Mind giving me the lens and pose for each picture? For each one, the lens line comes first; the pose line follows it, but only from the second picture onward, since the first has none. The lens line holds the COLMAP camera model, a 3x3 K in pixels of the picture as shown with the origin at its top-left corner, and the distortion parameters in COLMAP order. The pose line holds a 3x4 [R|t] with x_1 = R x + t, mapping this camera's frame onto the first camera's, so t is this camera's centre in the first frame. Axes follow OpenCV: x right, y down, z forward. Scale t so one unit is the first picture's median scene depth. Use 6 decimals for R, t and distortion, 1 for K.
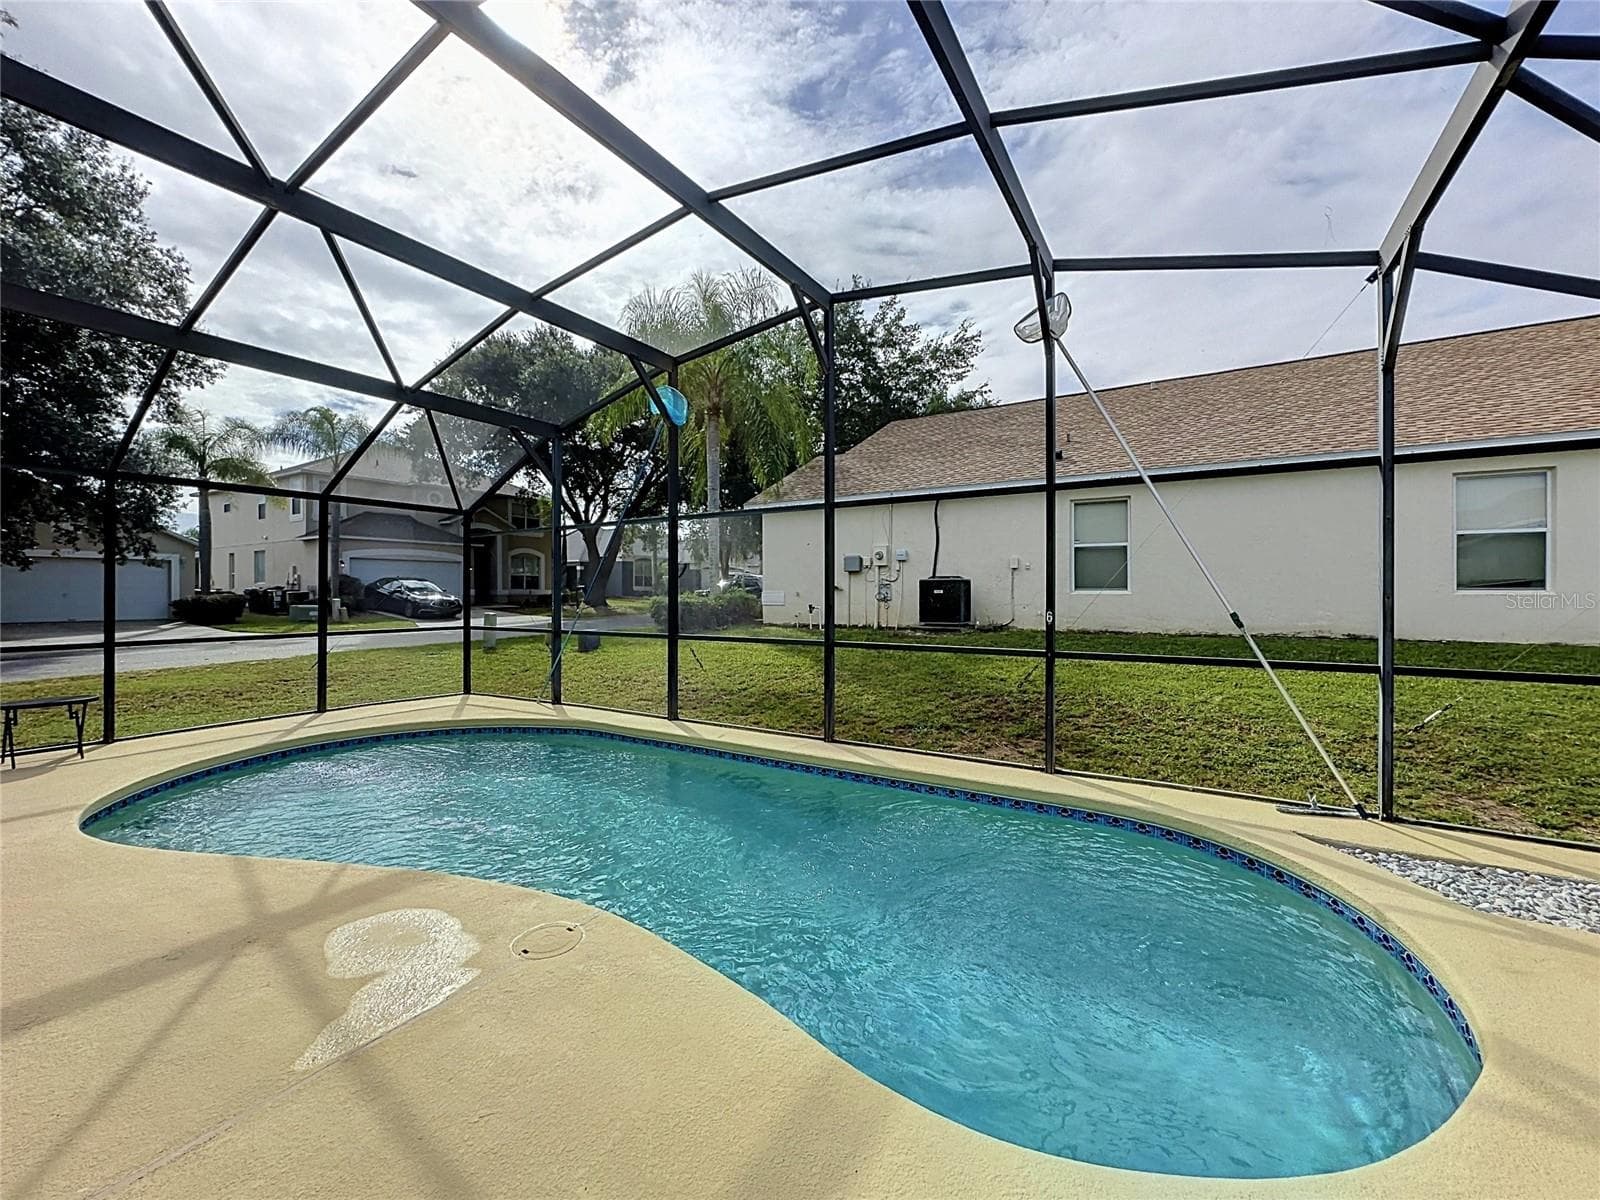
lens RADIAL K [[646.3, 0, 803.7], [0, 646.3, 600.6], [0, 0, 1]] dist [-0.000465, 0.000046]
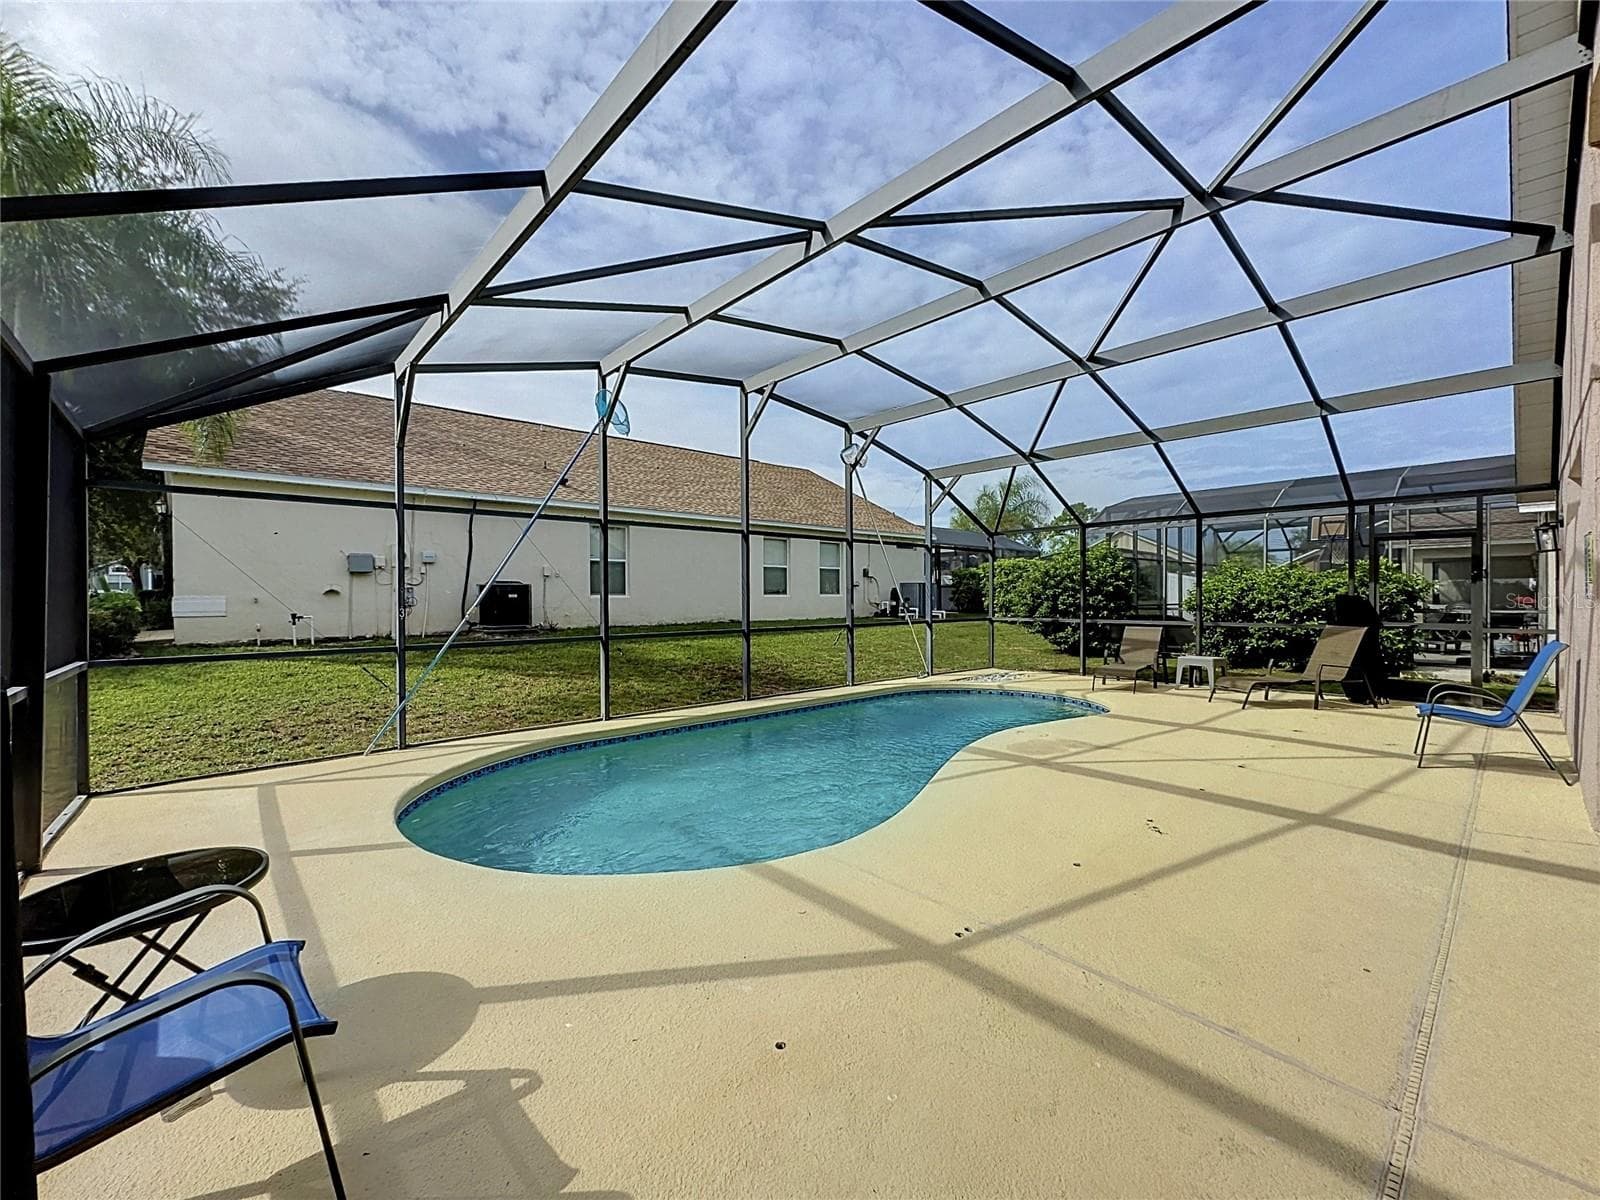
lens RADIAL K [[646.3, 0, 803.7], [0, 646.3, 600.6], [0, 0, 1]] dist [-0.000465, 0.000046]
pose [[0.277252, -0.006264, 0.960777, -0.585473], [0.018826, 0.999822, 0.001086, 0.001434], [-0.960613, 0.017786, 0.277321, 0.226645]]
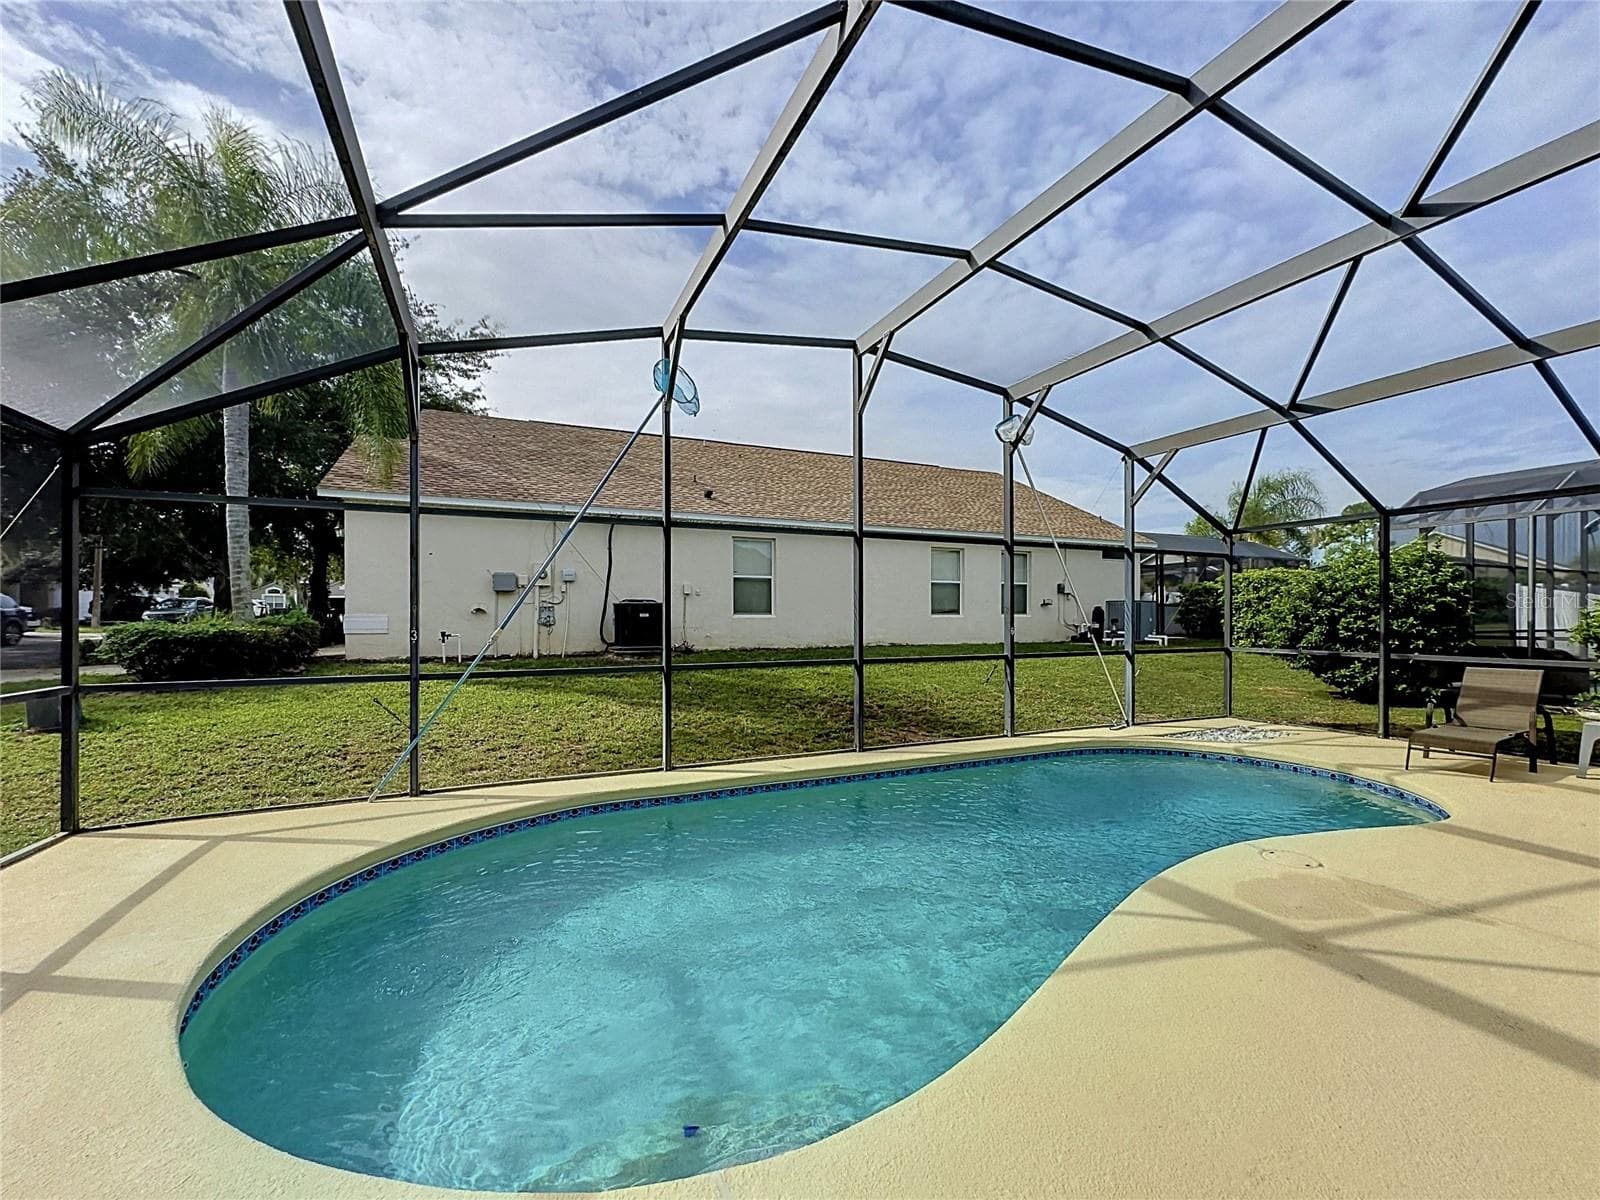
lens RADIAL K [[654.7, 0, 803.7], [0, 654.7, 616.9], [0, 0, 1]] dist [-0.001641, 0.000058]
pose [[0.555086, 0.000192, 0.831793, -0.427710], [0.012298, 0.999889, -0.008438, 0.000336], [-0.831702, 0.014913, 0.555022, 0.214649]]
